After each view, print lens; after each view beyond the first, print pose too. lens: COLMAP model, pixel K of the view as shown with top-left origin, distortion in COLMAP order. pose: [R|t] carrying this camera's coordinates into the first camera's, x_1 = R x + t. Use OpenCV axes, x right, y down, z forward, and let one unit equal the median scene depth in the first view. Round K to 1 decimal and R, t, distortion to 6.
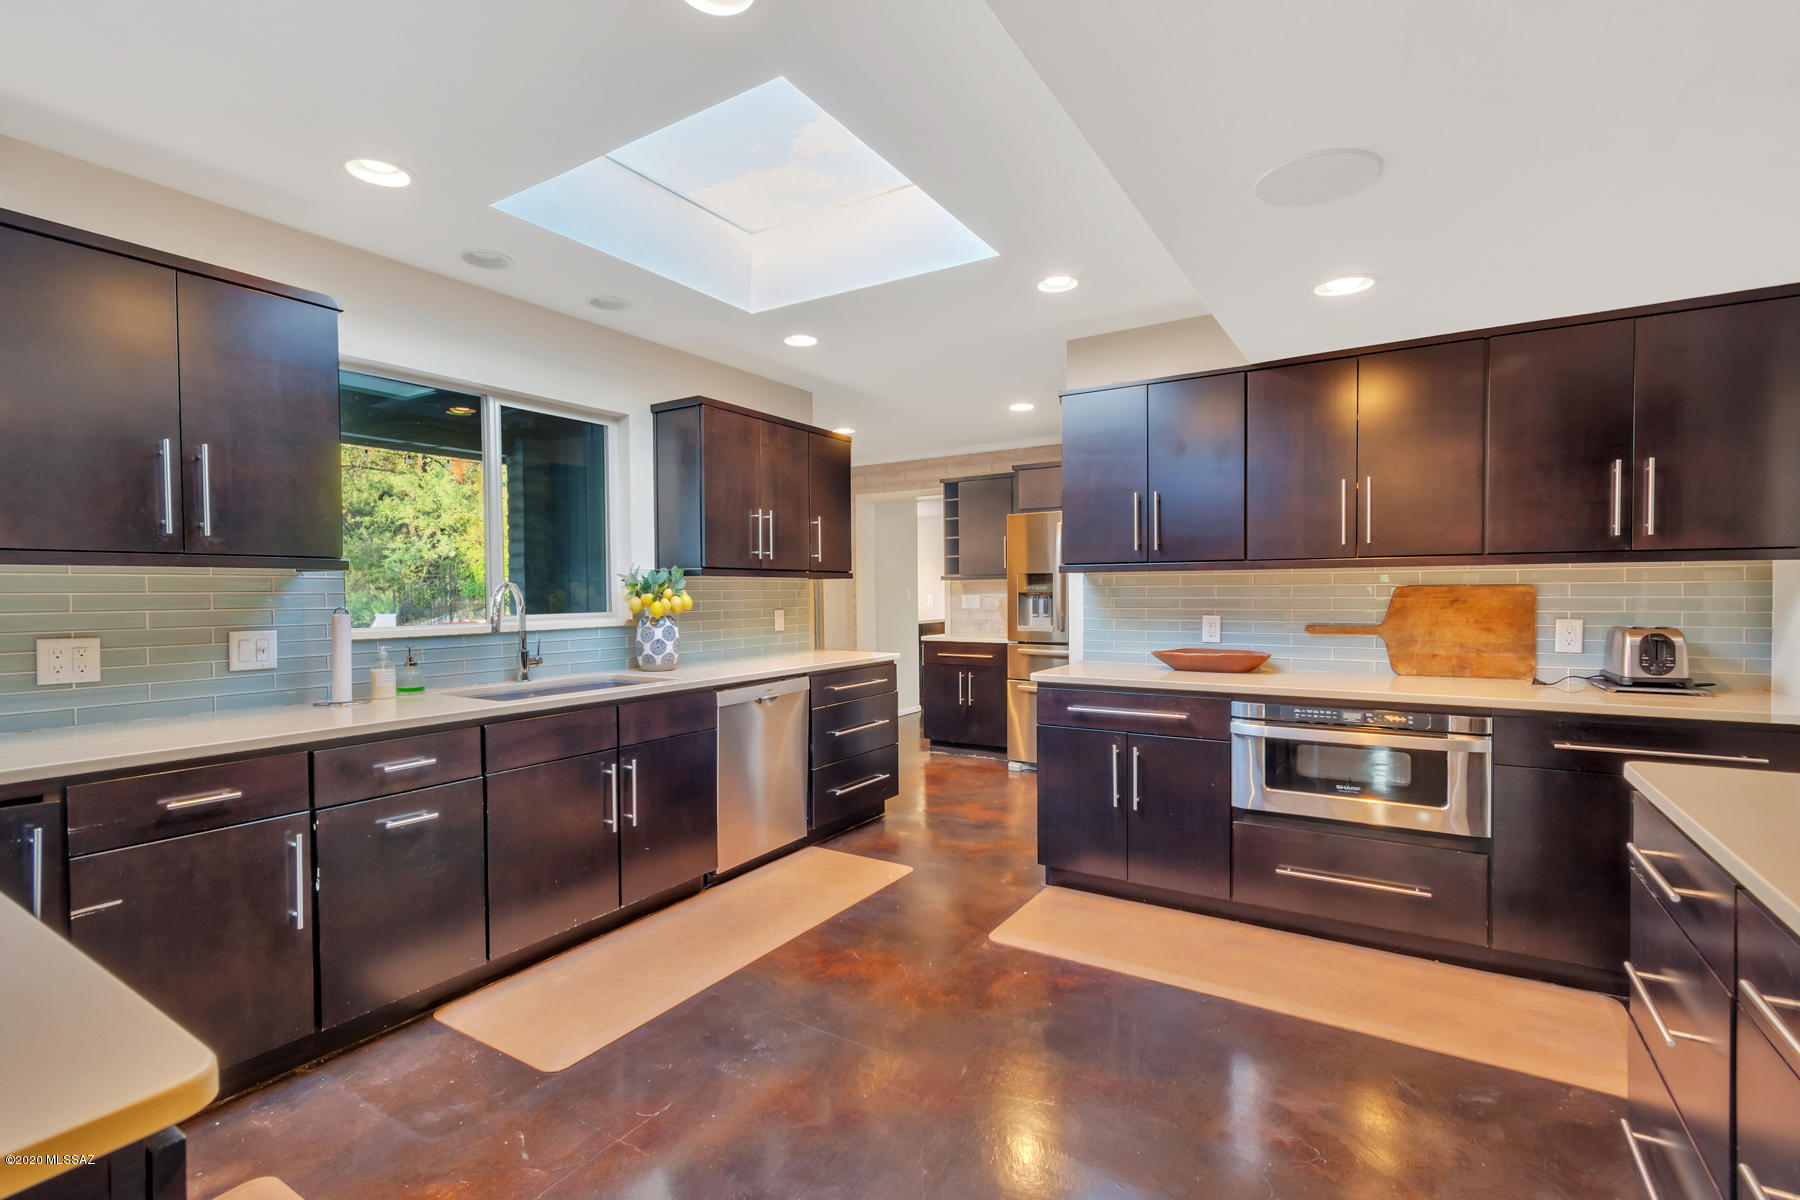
lens RADIAL K [[815.9, 0, 903.9], [0, 815.9, 598.6], [0, 0, 1]] dist [0.000768, -0.001569]
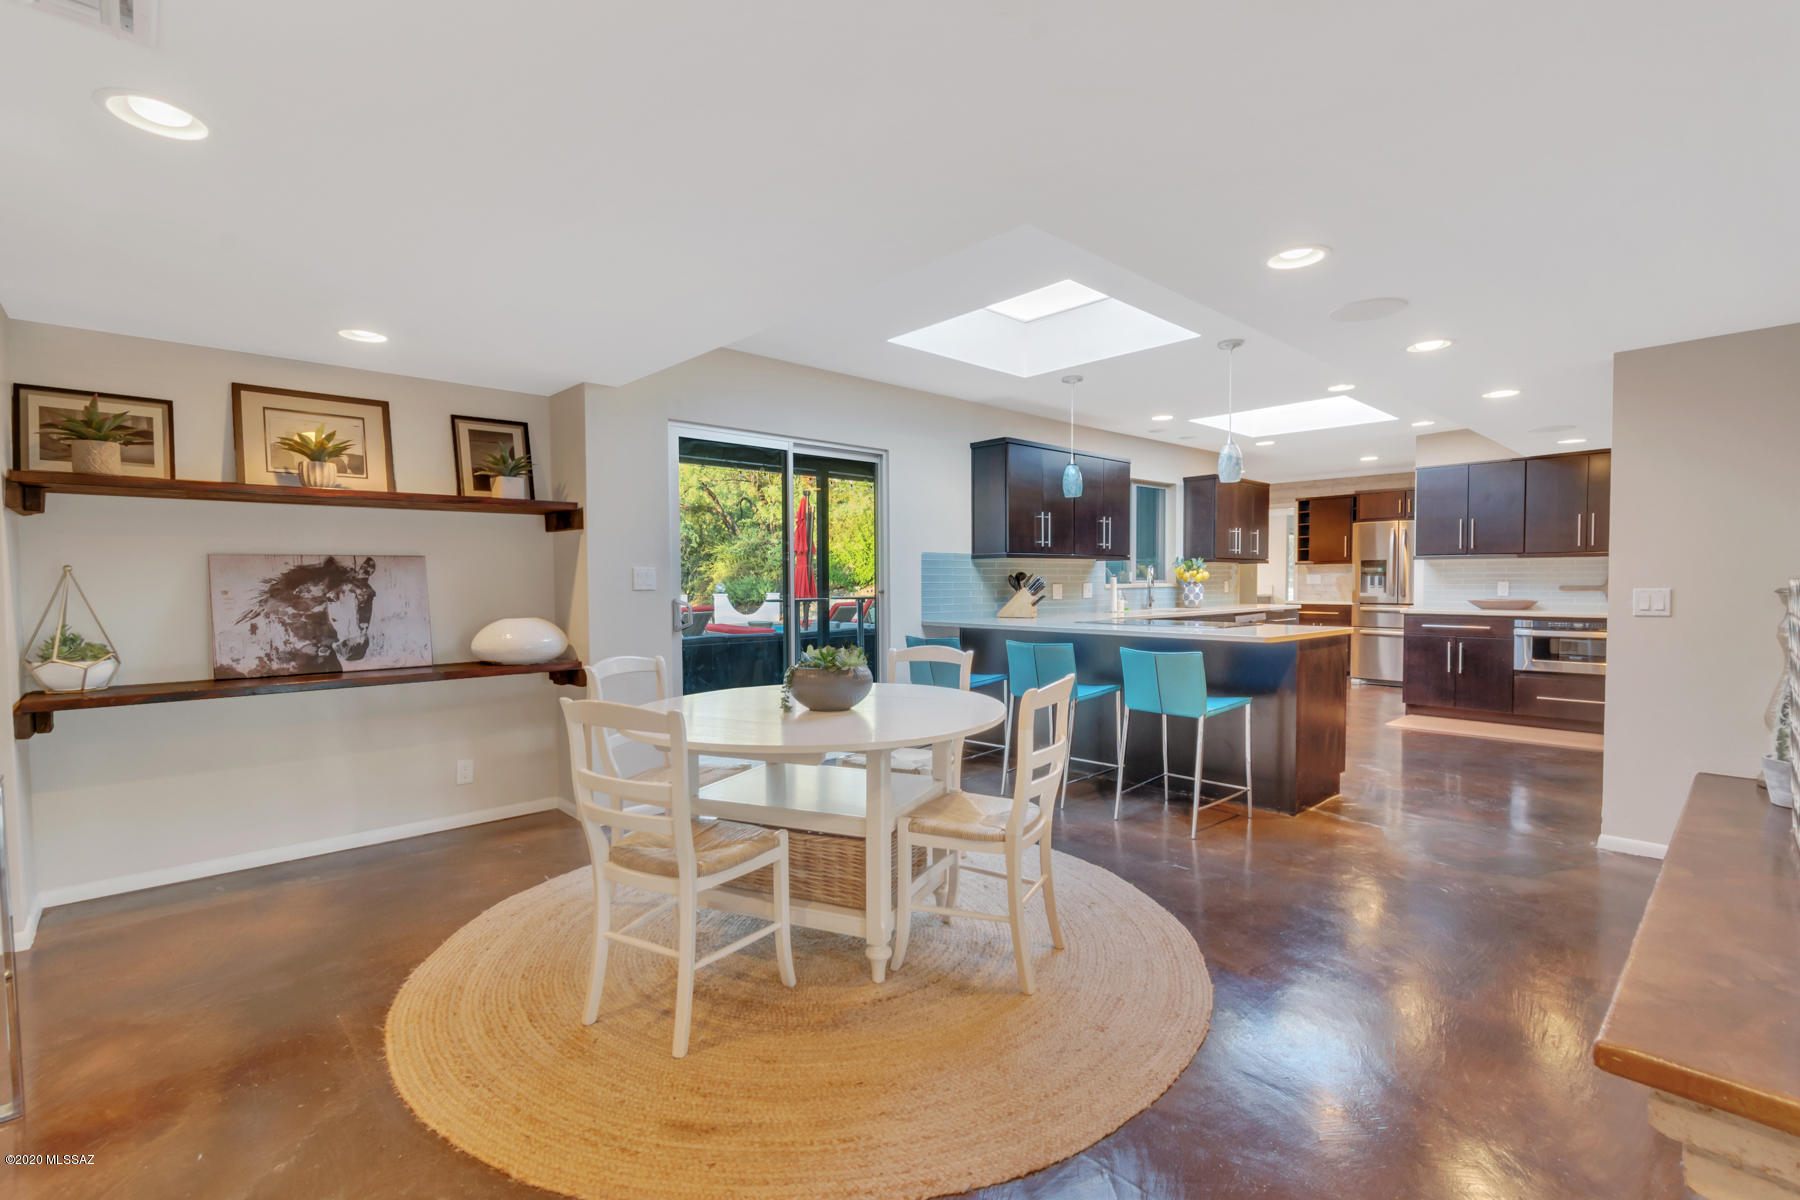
lens RADIAL K [[815.9, 0, 900.0], [0, 815.9, 600.9], [0, 0, 1]] dist [0.000768, -0.001569]
pose [[0.964378, 0.008018, -0.264406, -0.467668], [-0.003016, 0.999809, 0.019321, 0.031920], [0.264510, -0.017835, 0.964218, -1.185021]]
